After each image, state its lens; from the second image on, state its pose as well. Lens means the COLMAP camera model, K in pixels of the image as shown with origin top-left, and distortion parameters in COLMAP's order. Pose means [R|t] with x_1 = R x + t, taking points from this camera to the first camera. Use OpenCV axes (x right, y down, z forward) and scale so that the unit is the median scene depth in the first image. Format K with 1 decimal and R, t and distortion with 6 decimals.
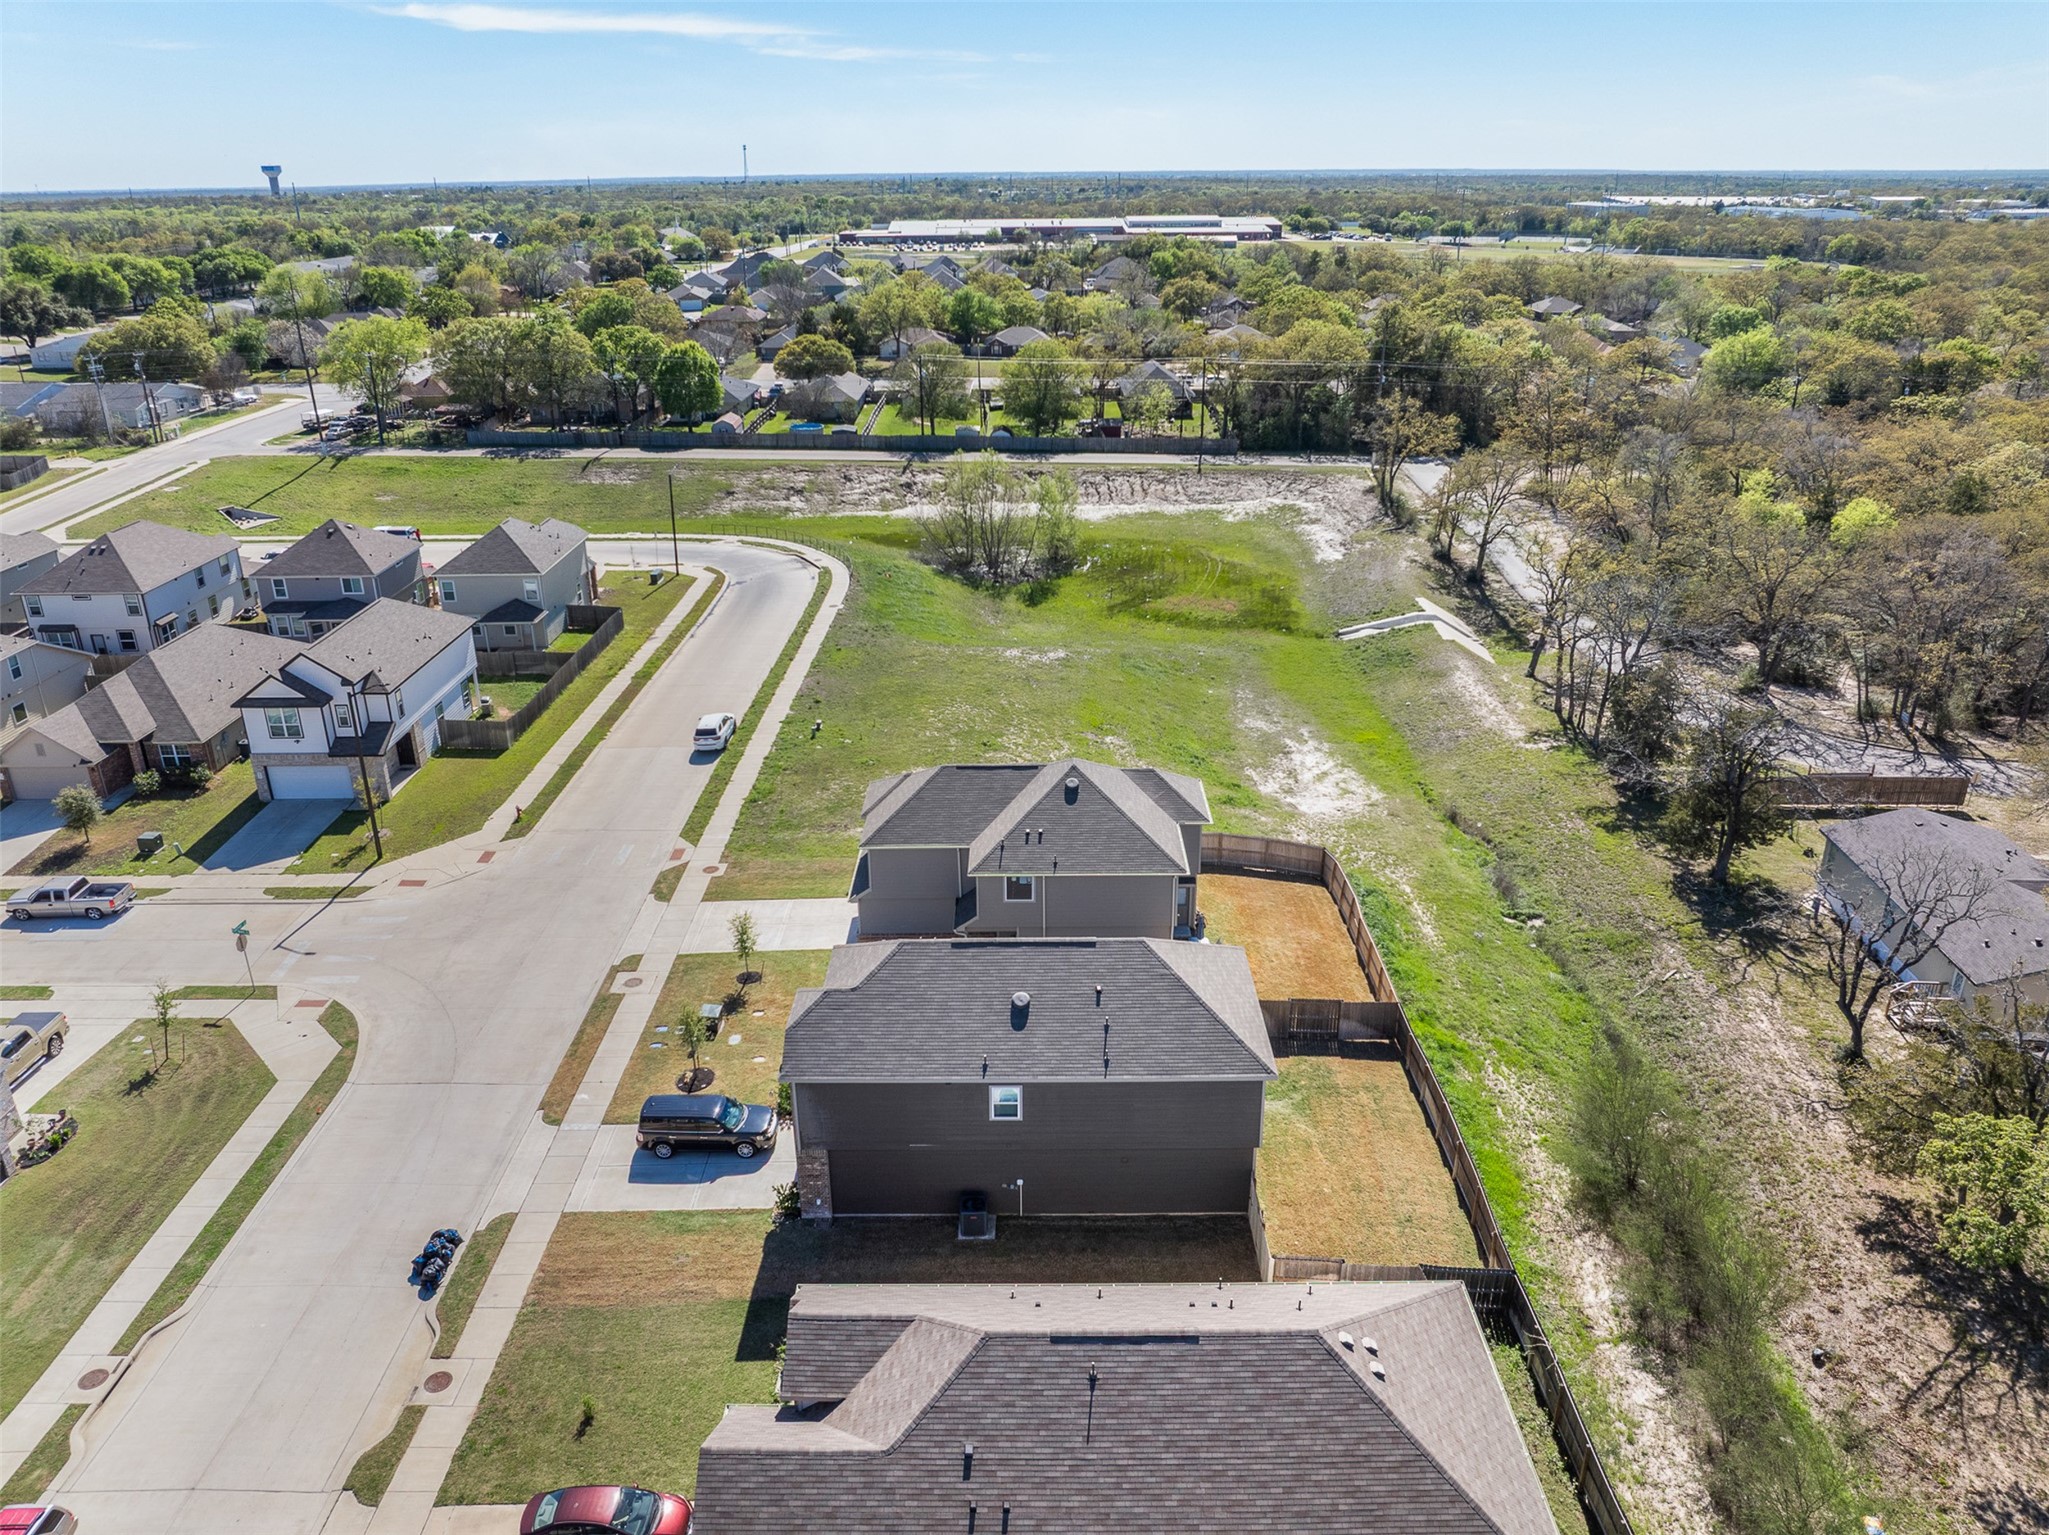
lens RADIAL K [[1447.7, 0, 1026.4], [0, 1447.7, 732.5], [0, 0, 1]] dist [-0.044431, 0.002804]
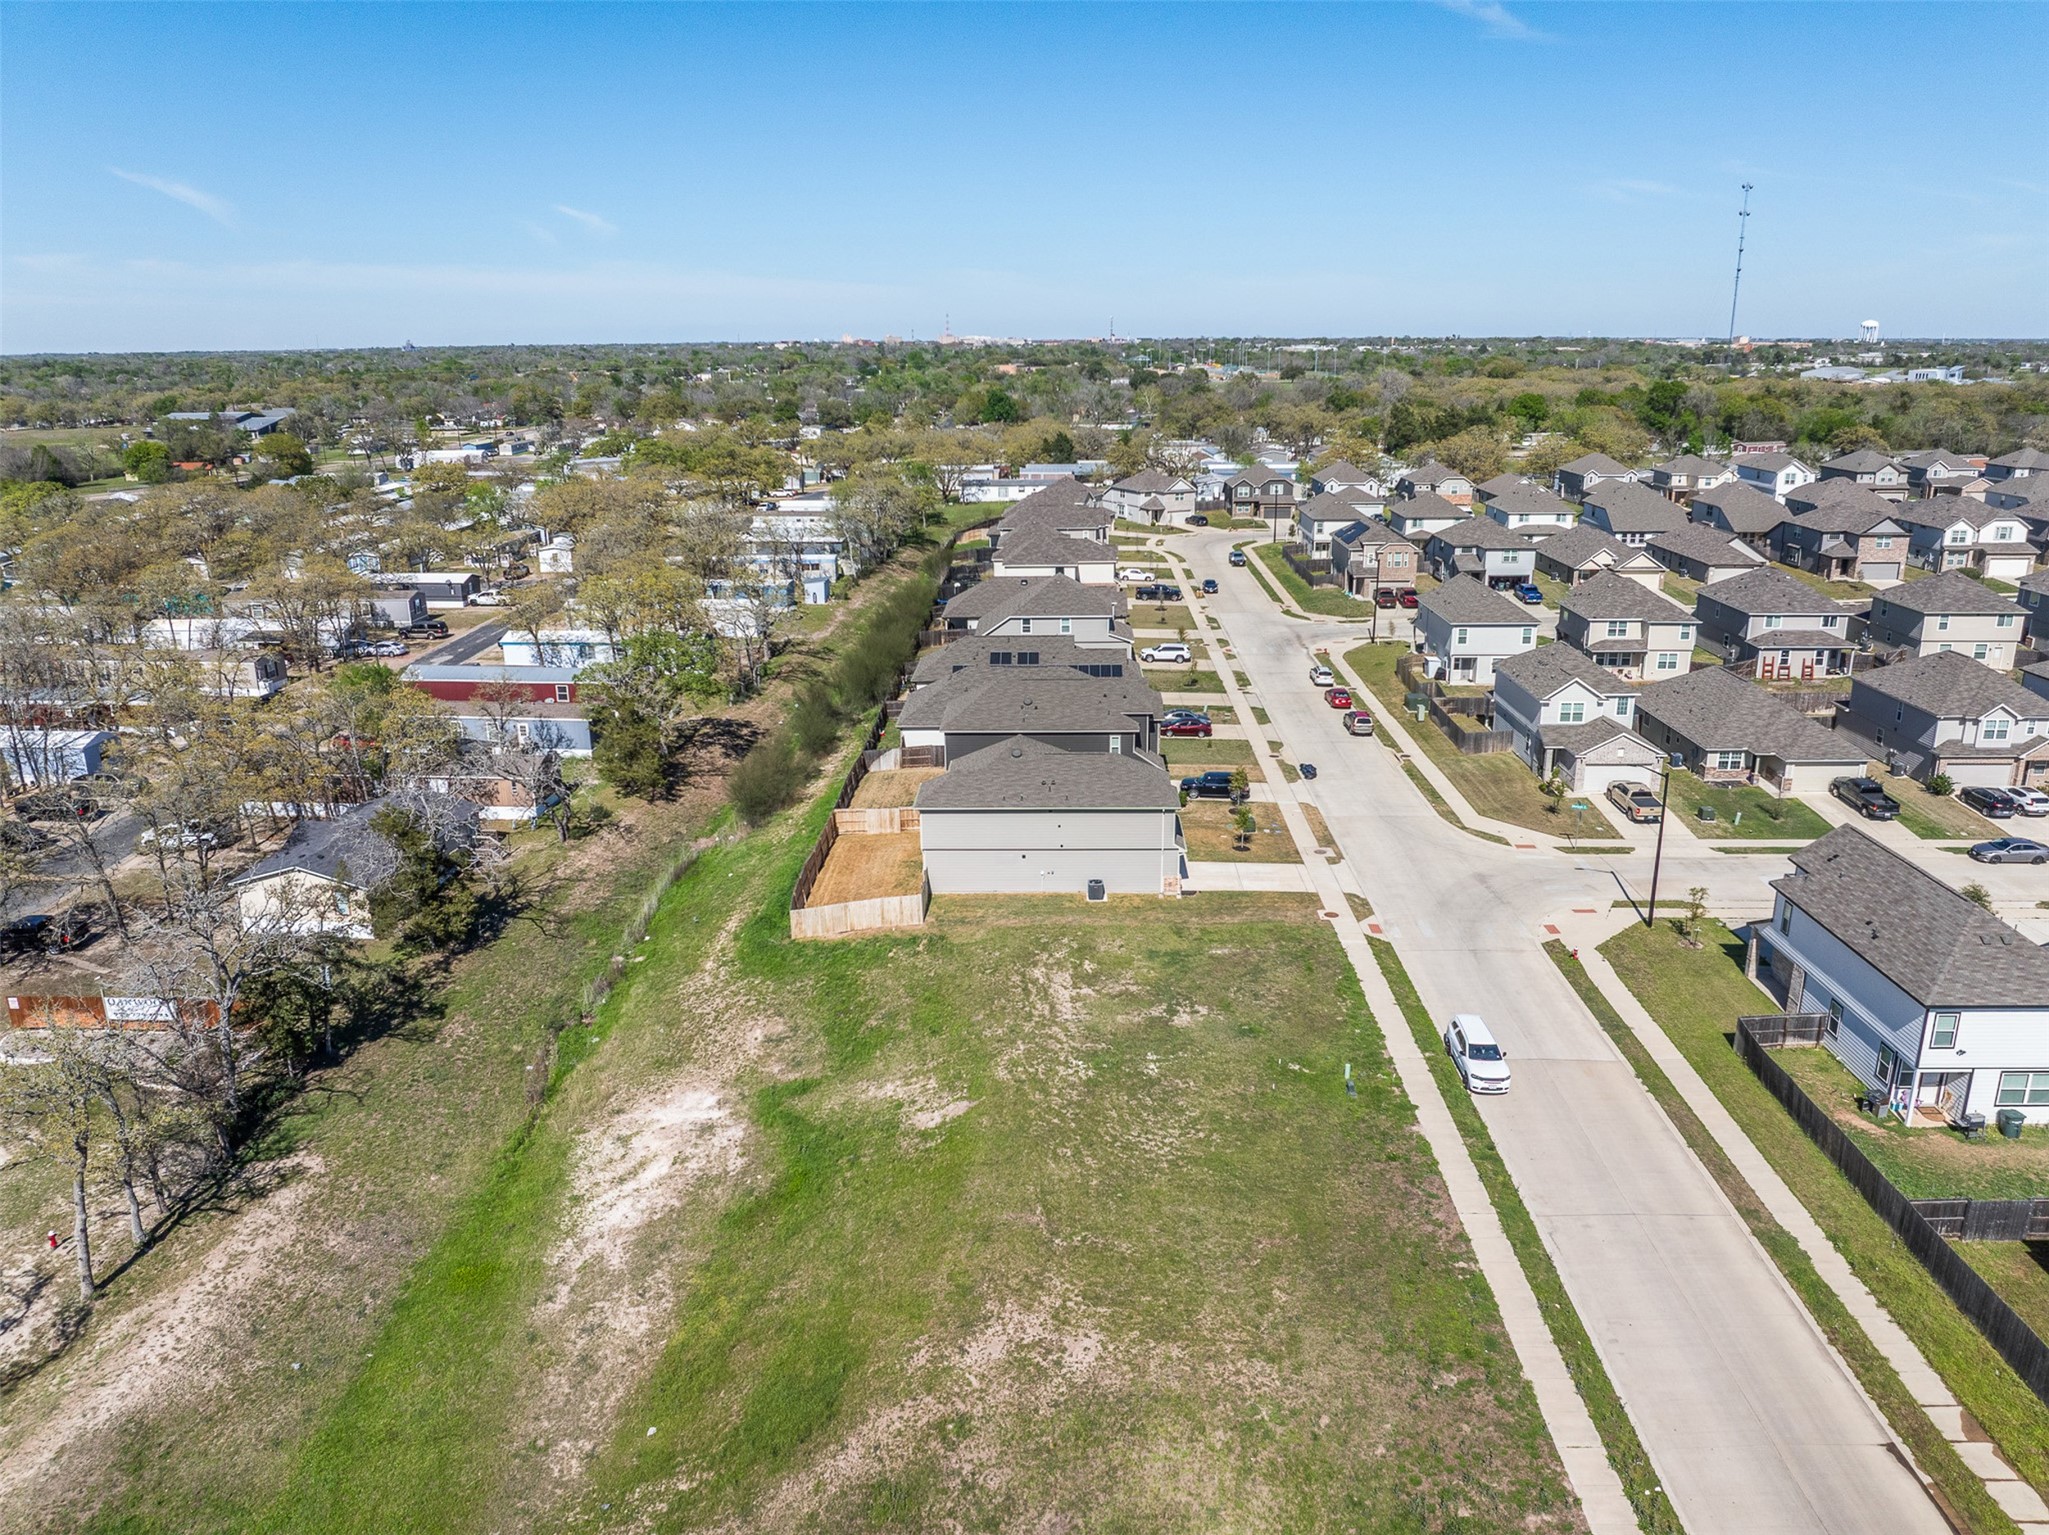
lens RADIAL K [[1447.7, 0, 1026.4], [0, 1447.7, 732.5], [0, 0, 1]] dist [-0.044431, 0.002804]
pose [[-0.999587, 0.012256, 0.025997, -0.007077], [0.025349, 0.802240, 0.596463, -0.552552], [-0.013545, 0.596875, -0.802220, 1.431703]]
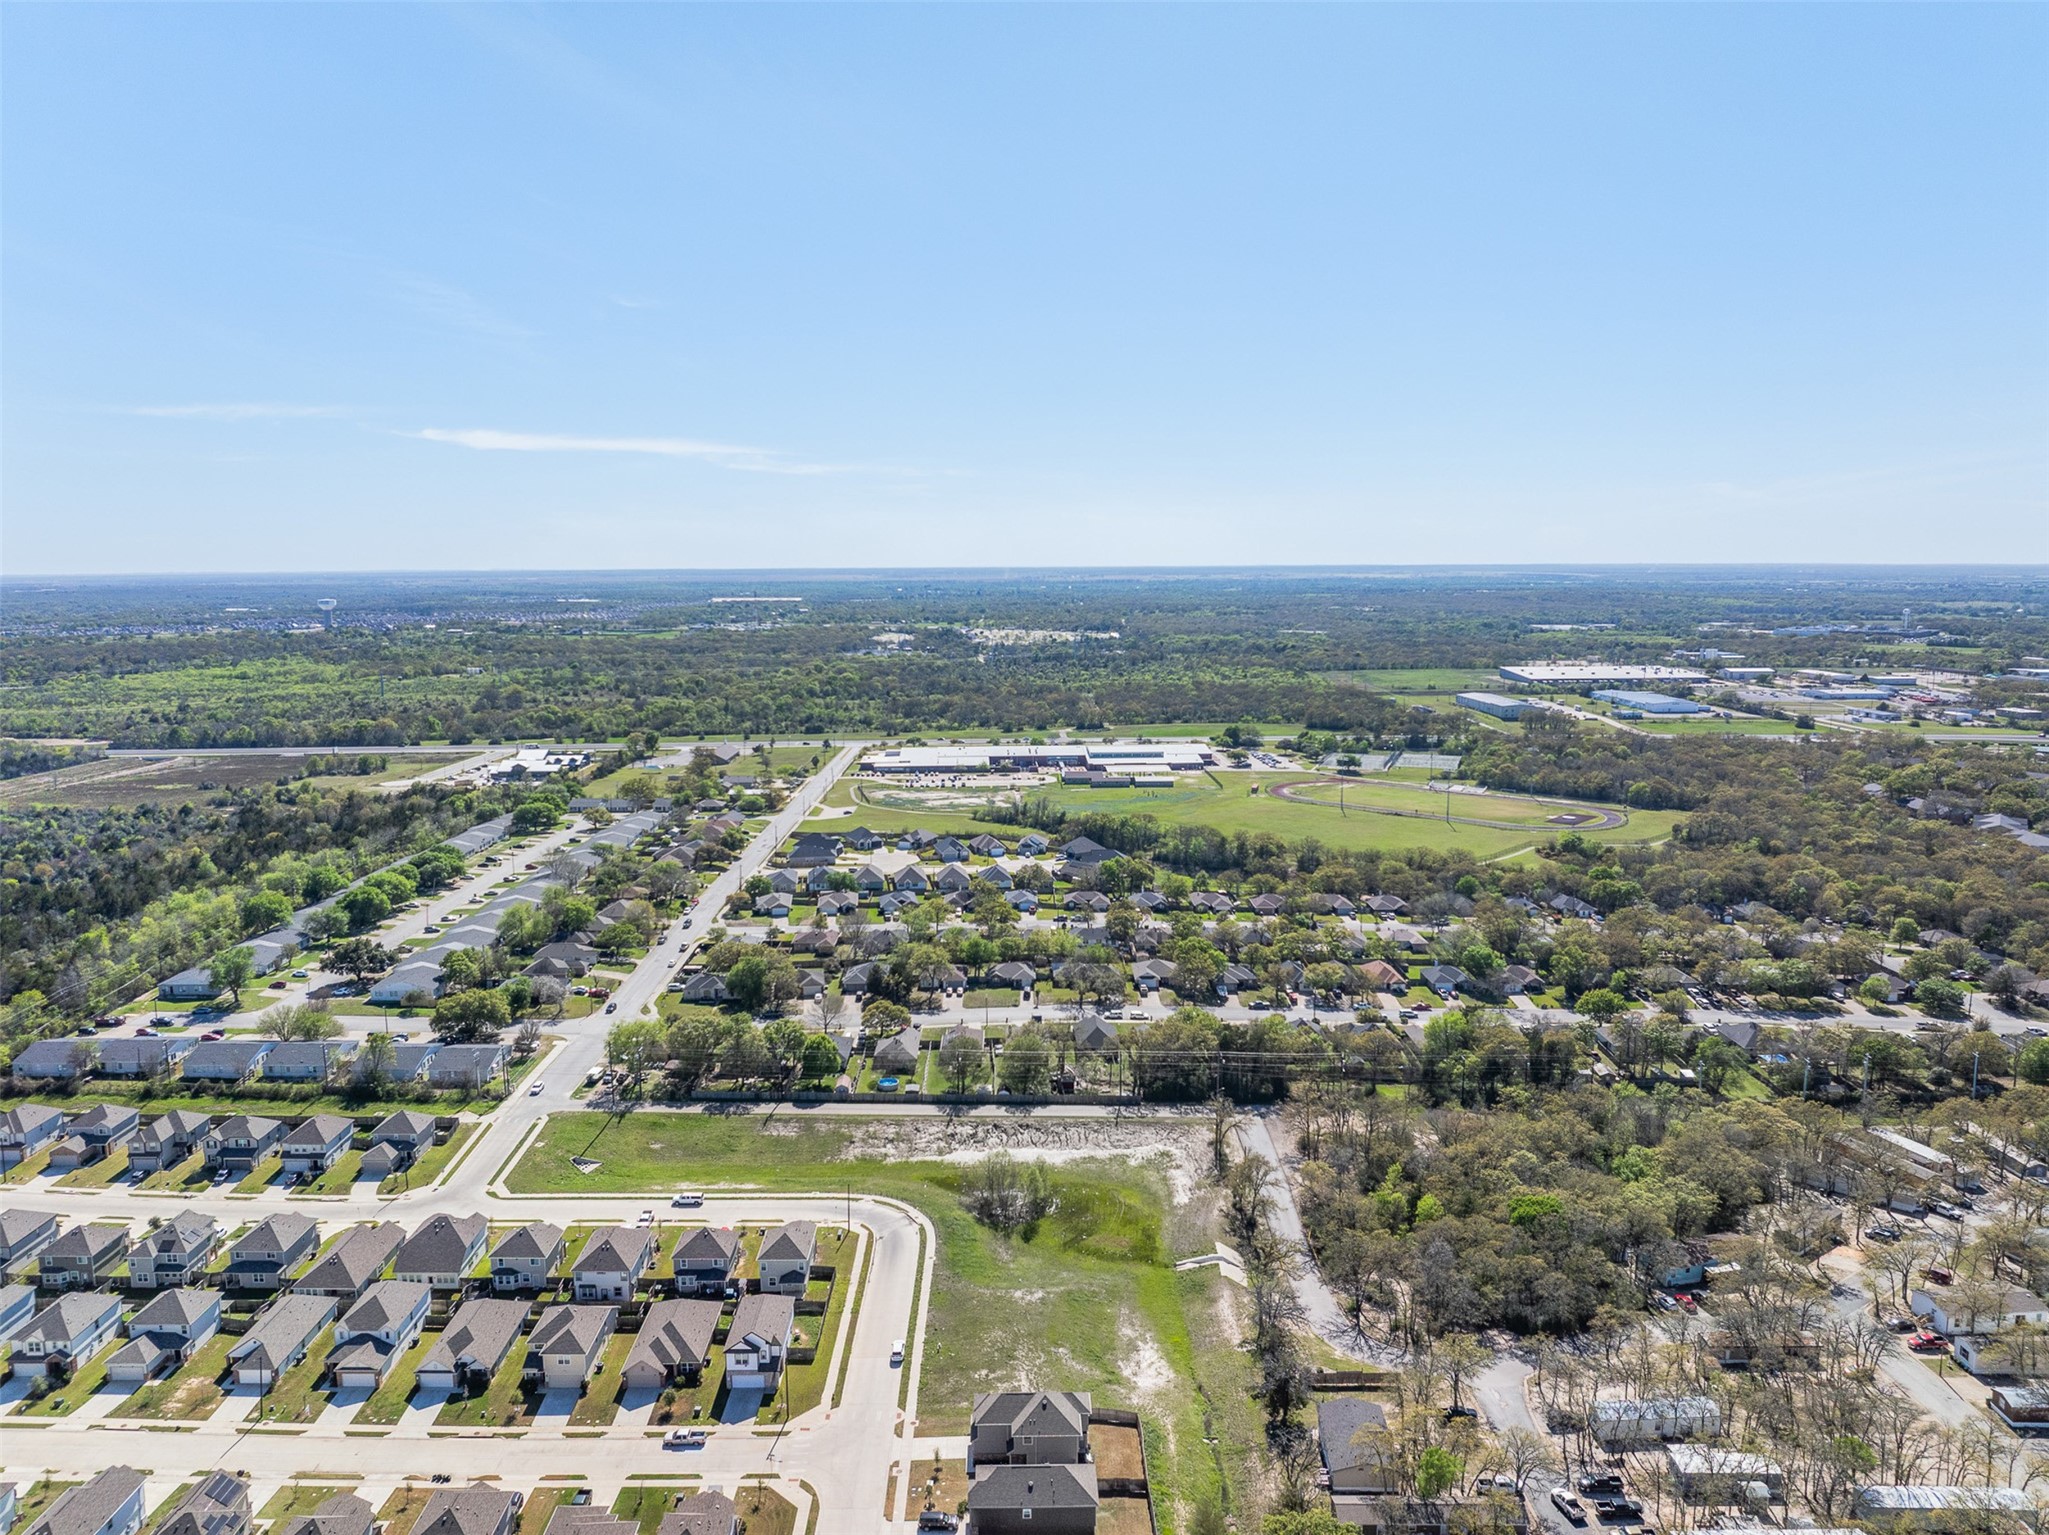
lens RADIAL K [[1433.9, 0, 1020.8], [0, 1433.9, 725.6], [0, 0, 1]] dist [-0.002797, -0.093861]
pose [[0.999919, -0.000807, 0.012684, -0.037373], [0.004039, 0.966430, -0.256898, -0.382864], [-0.012051, 0.256929, 0.966355, -1.531684]]
